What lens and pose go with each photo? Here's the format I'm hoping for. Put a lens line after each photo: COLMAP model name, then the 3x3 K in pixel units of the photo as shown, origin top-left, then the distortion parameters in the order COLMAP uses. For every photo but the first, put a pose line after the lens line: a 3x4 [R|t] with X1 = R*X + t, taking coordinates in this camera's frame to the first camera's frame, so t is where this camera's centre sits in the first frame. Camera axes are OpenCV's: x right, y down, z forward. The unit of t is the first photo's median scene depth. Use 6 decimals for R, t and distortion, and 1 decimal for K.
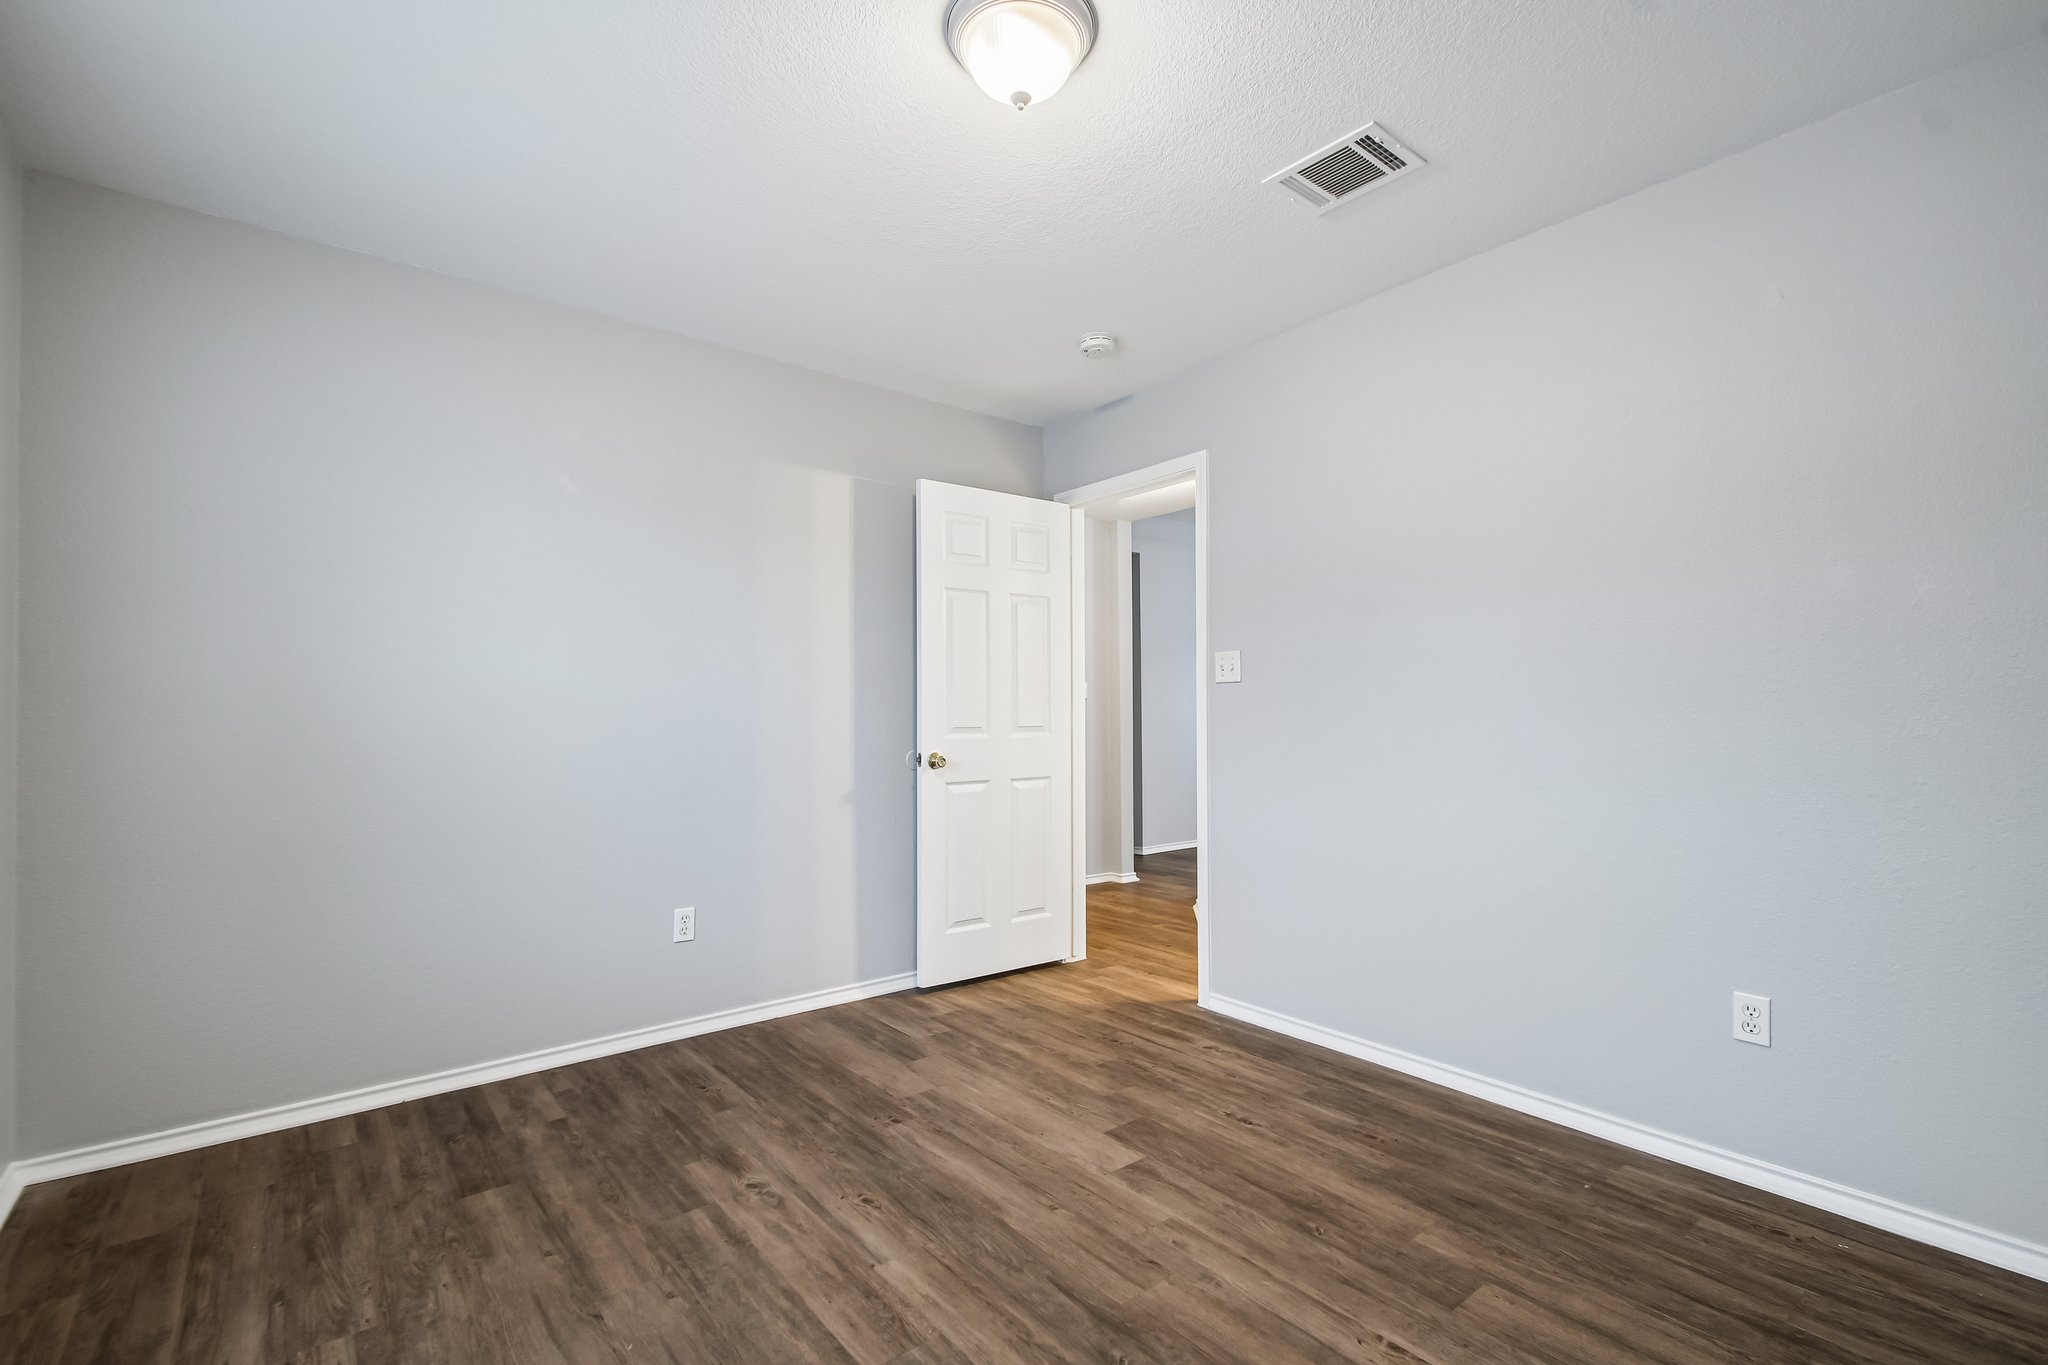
lens RADIAL K [[907.5, 0, 1018.5], [0, 907.5, 715.3], [0, 0, 1]] dist [0.029016, -0.014916]
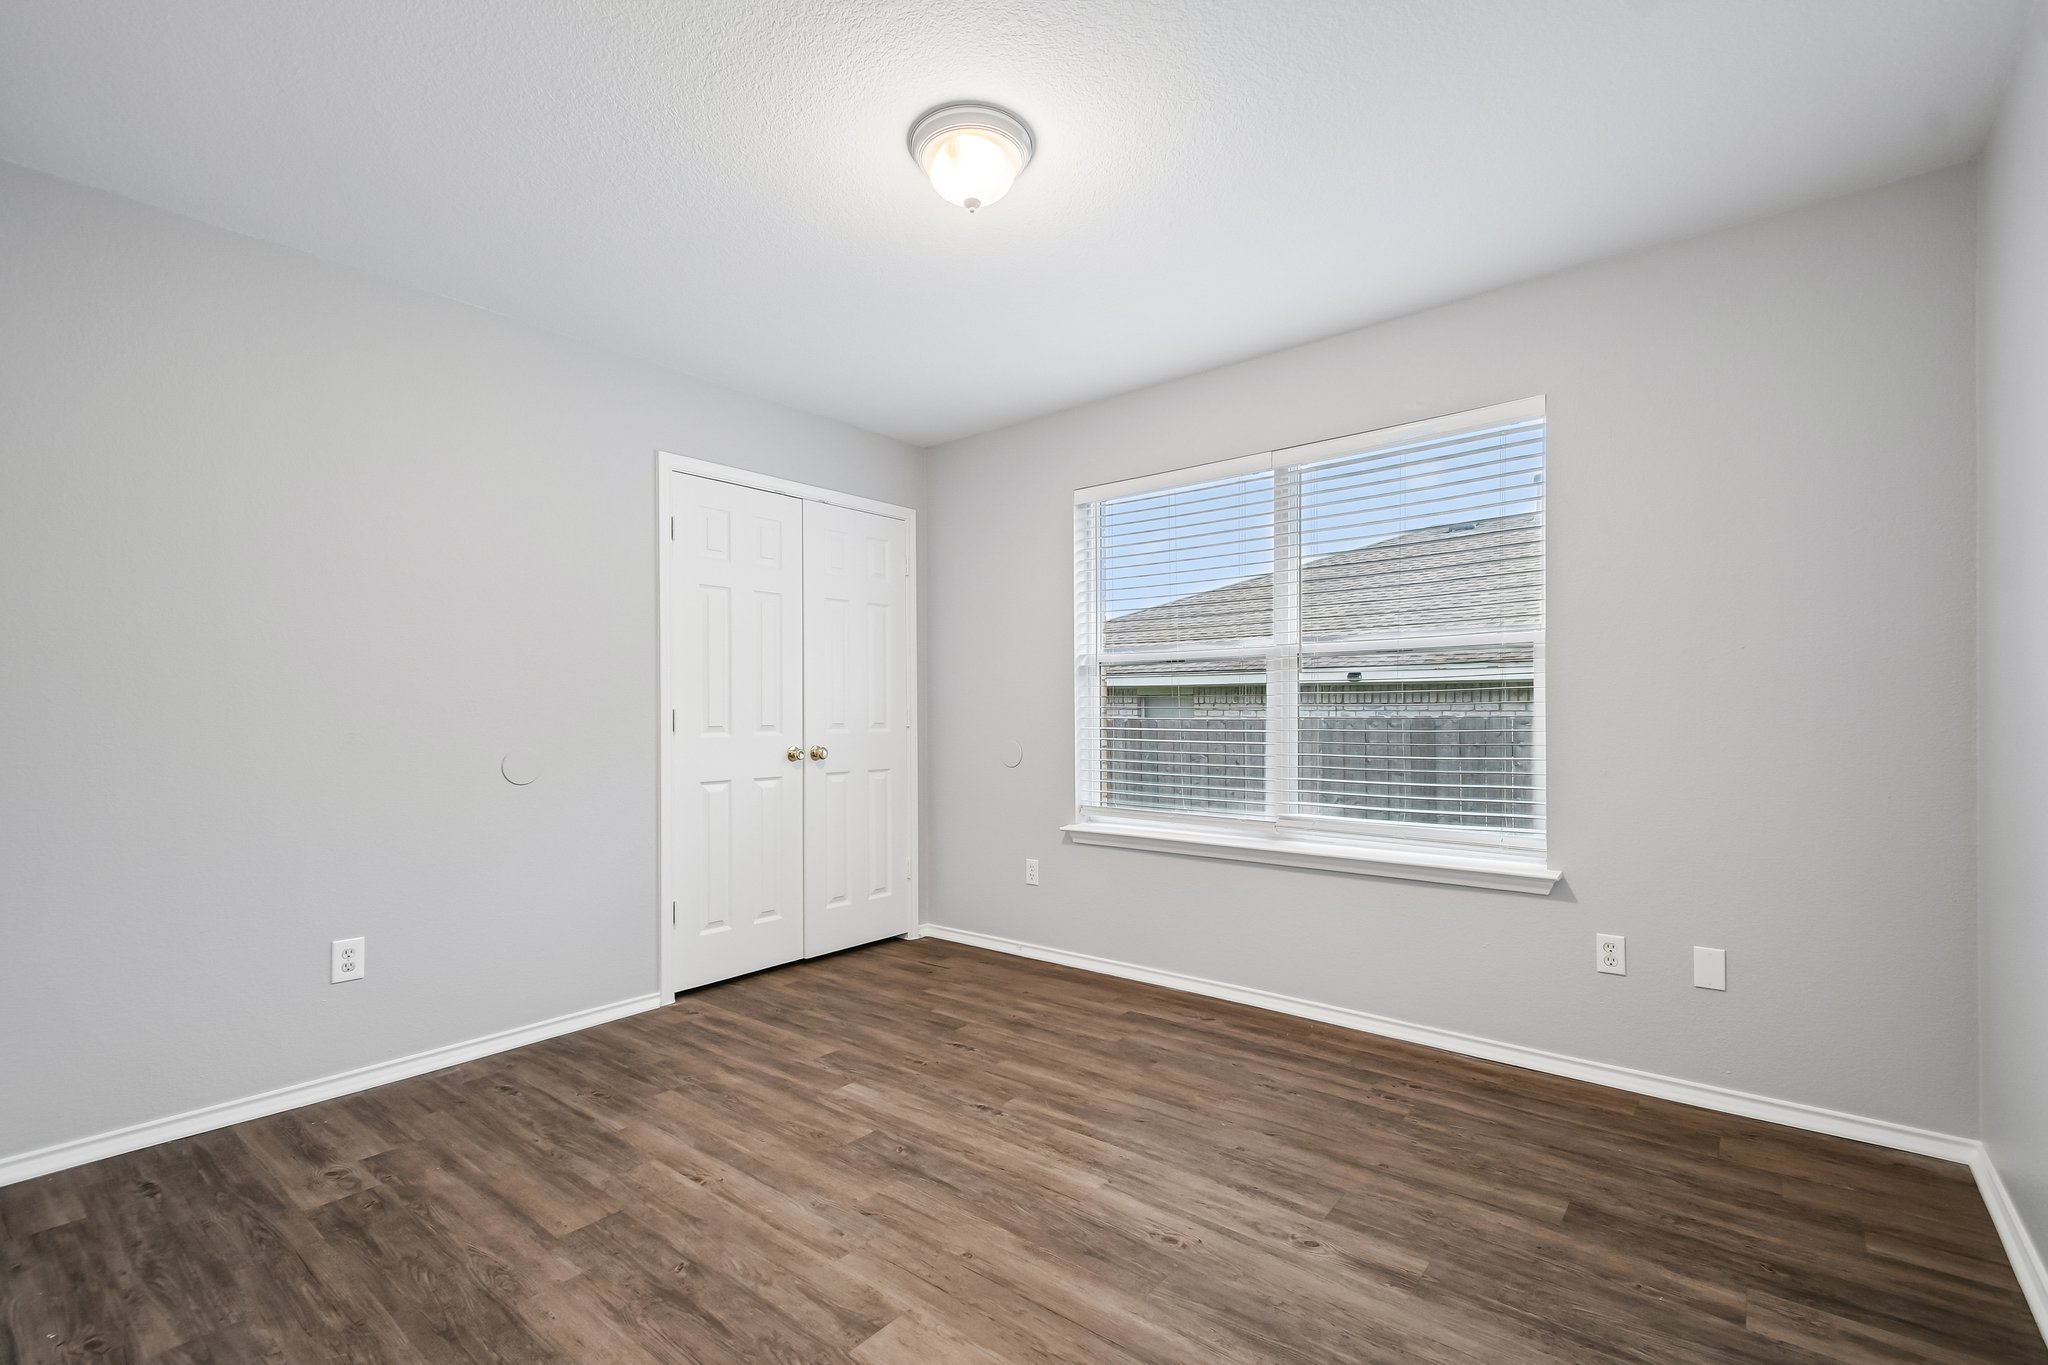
lens RADIAL K [[907.5, 0, 1018.5], [0, 907.5, 715.3], [0, 0, 1]] dist [0.029016, -0.014916]
pose [[-0.978793, 0.007519, -0.204712, 0.175879], [0.008021, 0.999967, -0.001623, 0.005153], [0.204693, -0.003231, -0.978821, 1.962323]]
